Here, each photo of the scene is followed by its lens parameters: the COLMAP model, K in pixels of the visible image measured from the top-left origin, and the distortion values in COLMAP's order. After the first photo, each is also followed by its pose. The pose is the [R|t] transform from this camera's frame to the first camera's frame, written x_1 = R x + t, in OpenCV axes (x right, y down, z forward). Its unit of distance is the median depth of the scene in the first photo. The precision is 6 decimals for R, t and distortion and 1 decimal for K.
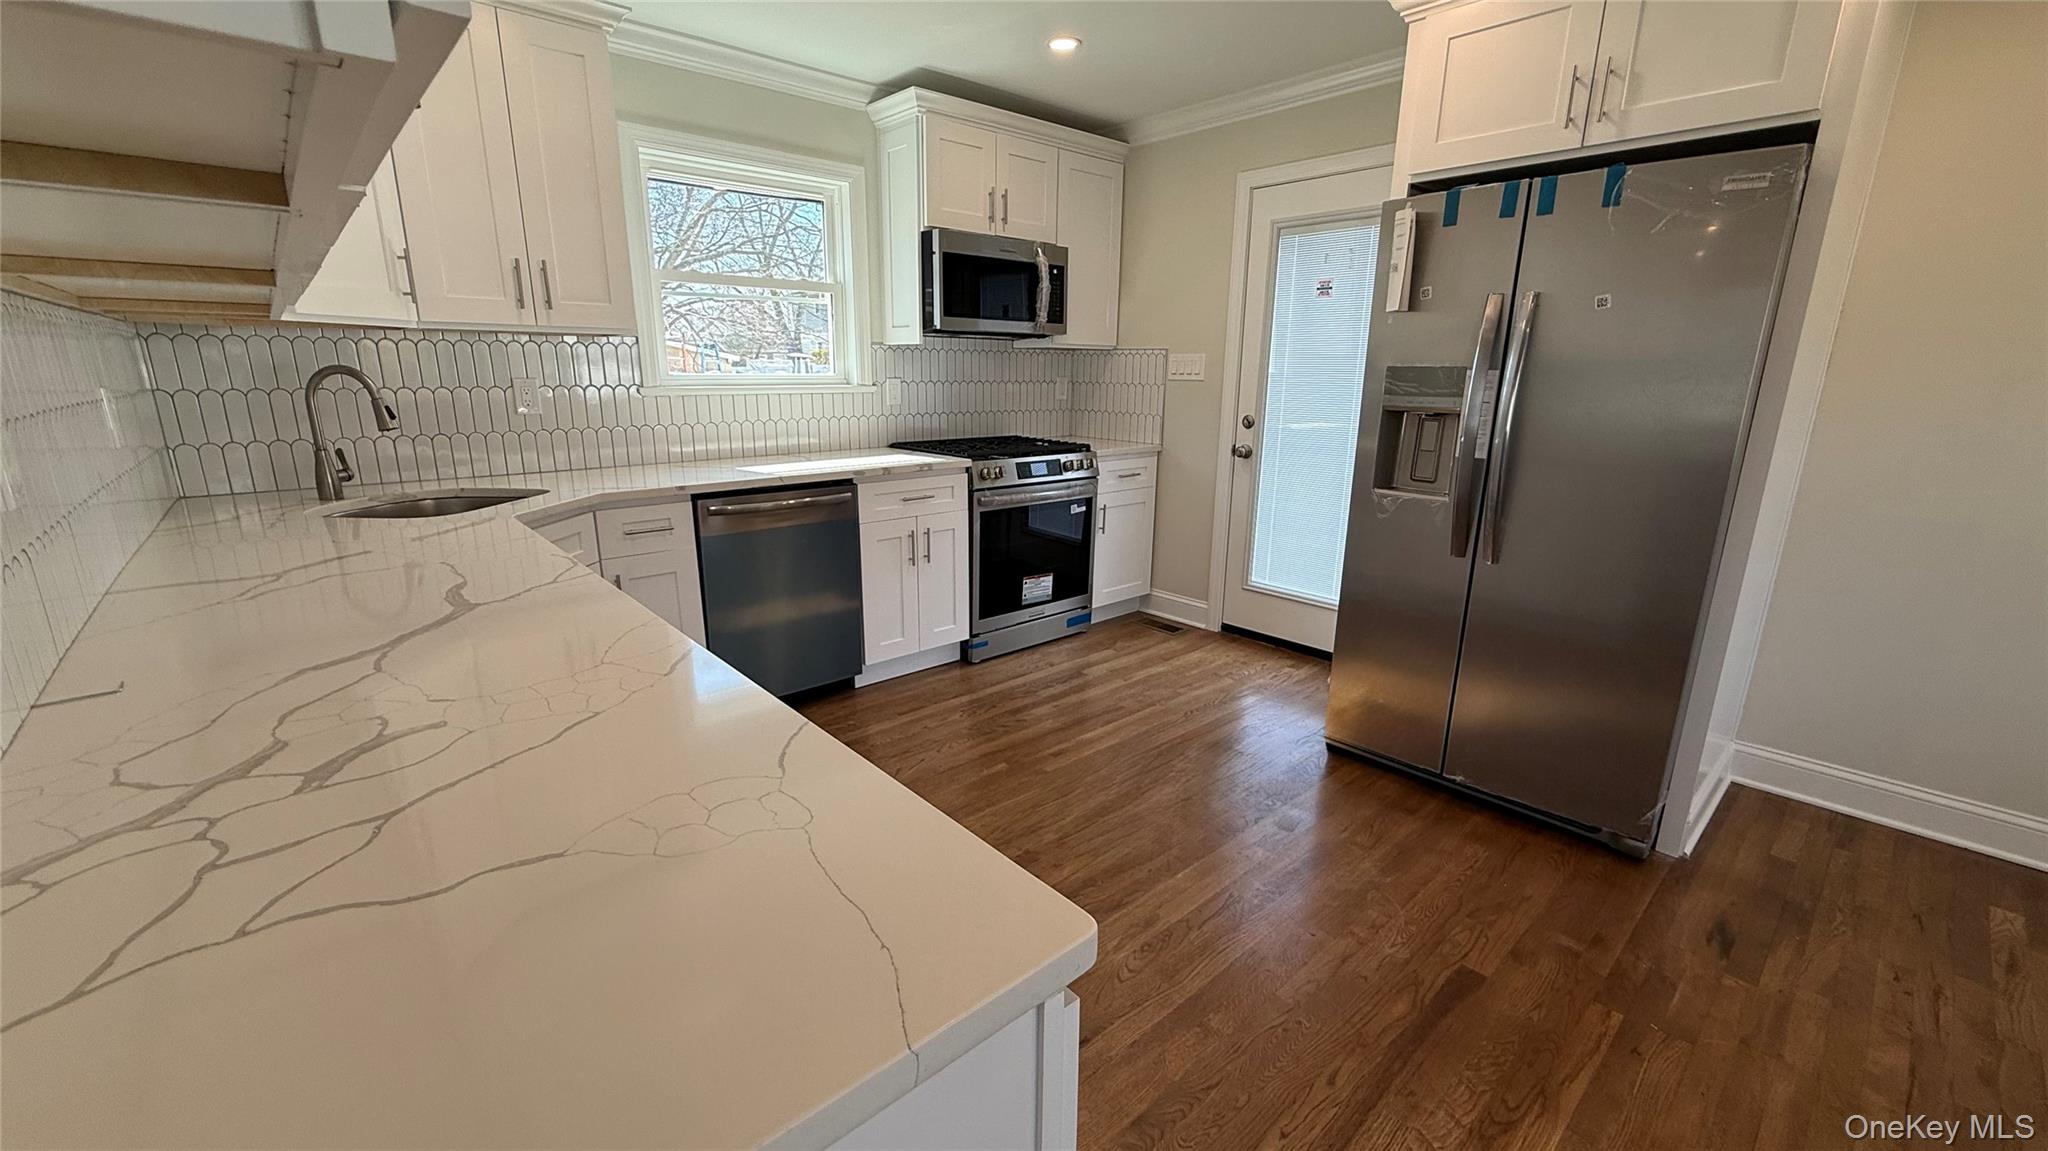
lens RADIAL K [[815.8, 0, 1014.1], [0, 815.8, 572.6], [0, 0, 1]] dist [0.001215, 0.000116]
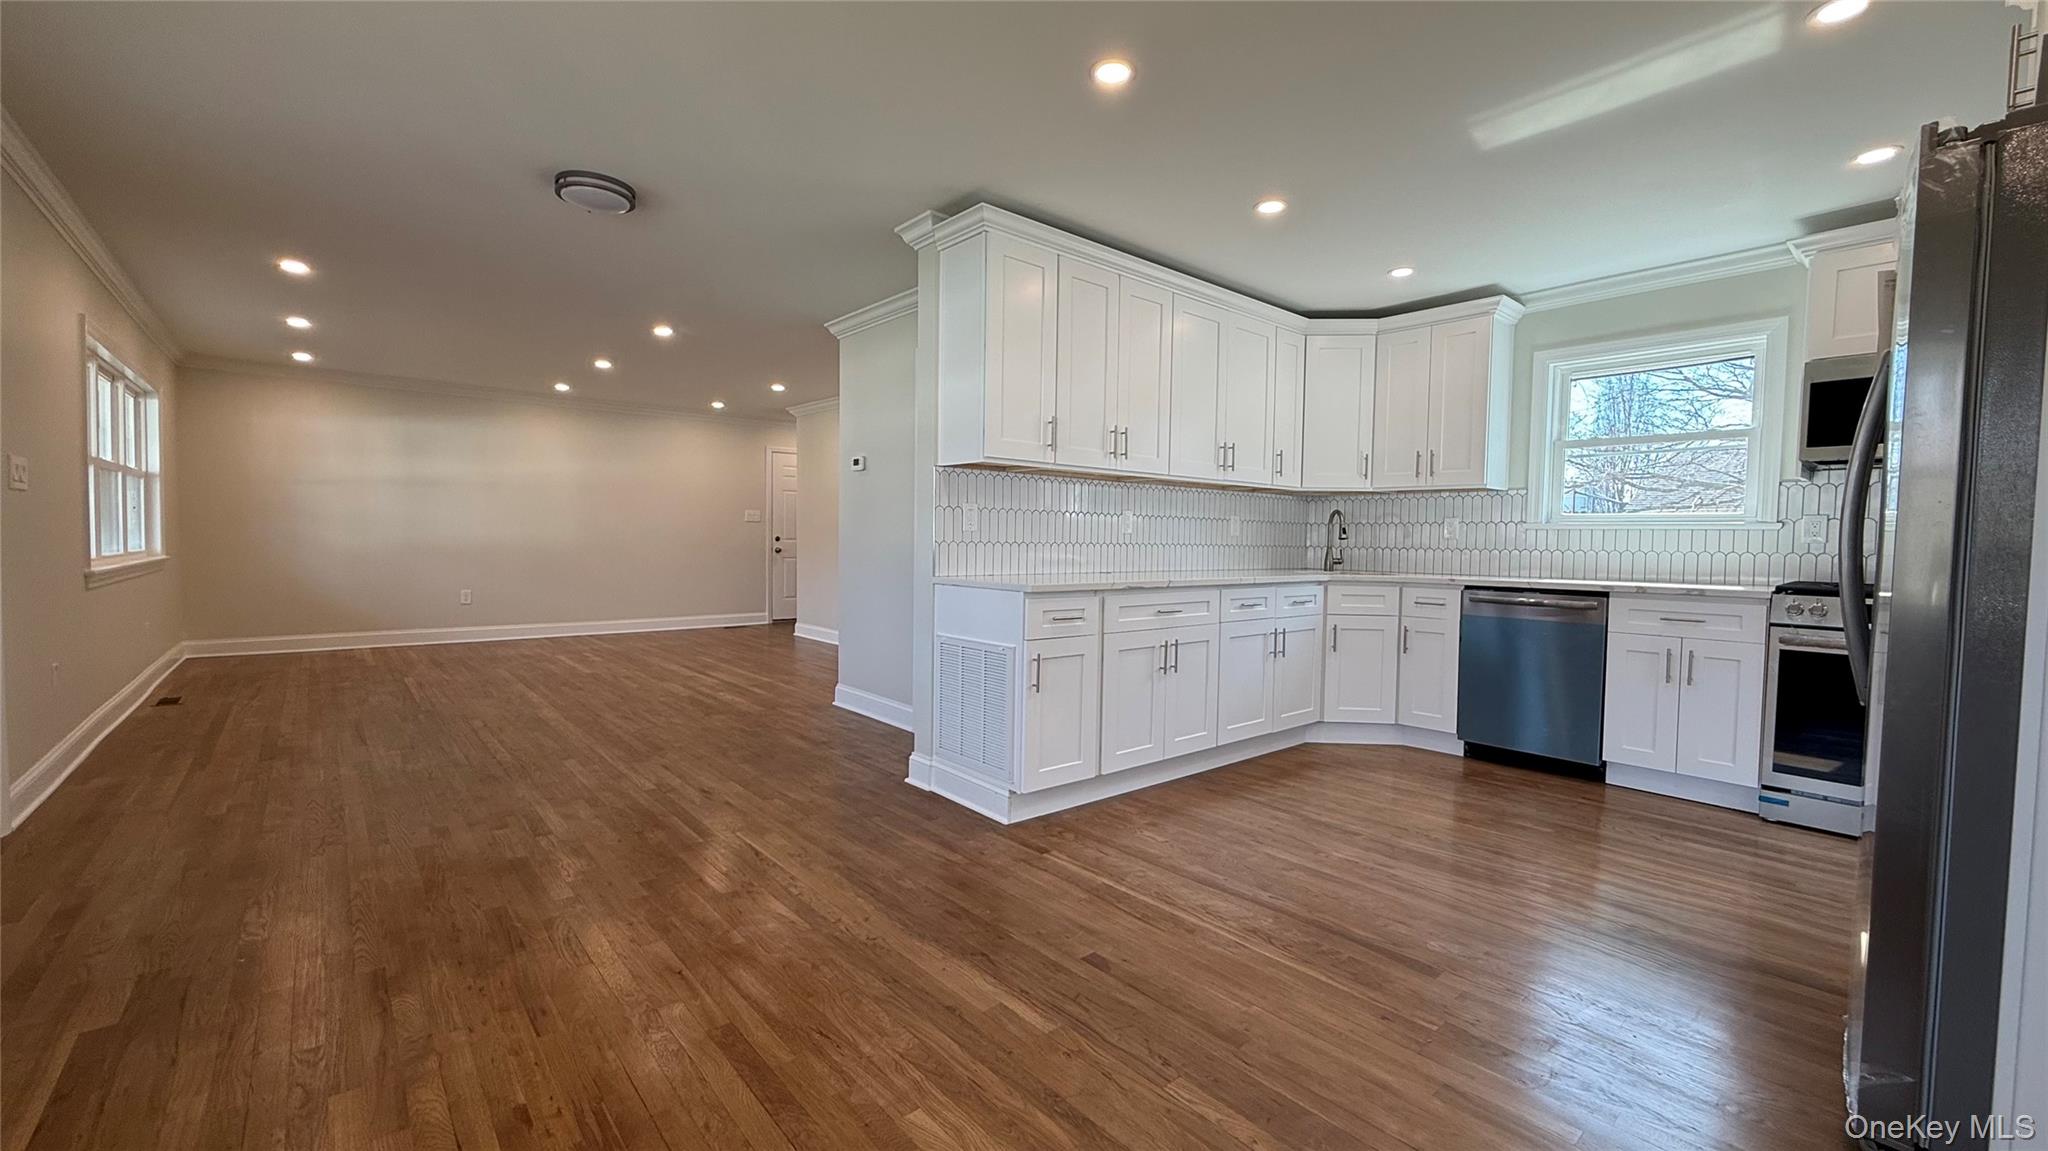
lens RADIAL K [[815.8, 0, 1014.1], [0, 815.8, 572.6], [0, 0, 1]] dist [0.001215, 0.000116]
pose [[-0.020434, 0.040852, -0.998956, 0.967711], [-0.252744, 0.966500, 0.044694, 0.020632], [0.967317, 0.253394, -0.009425, 0.160441]]
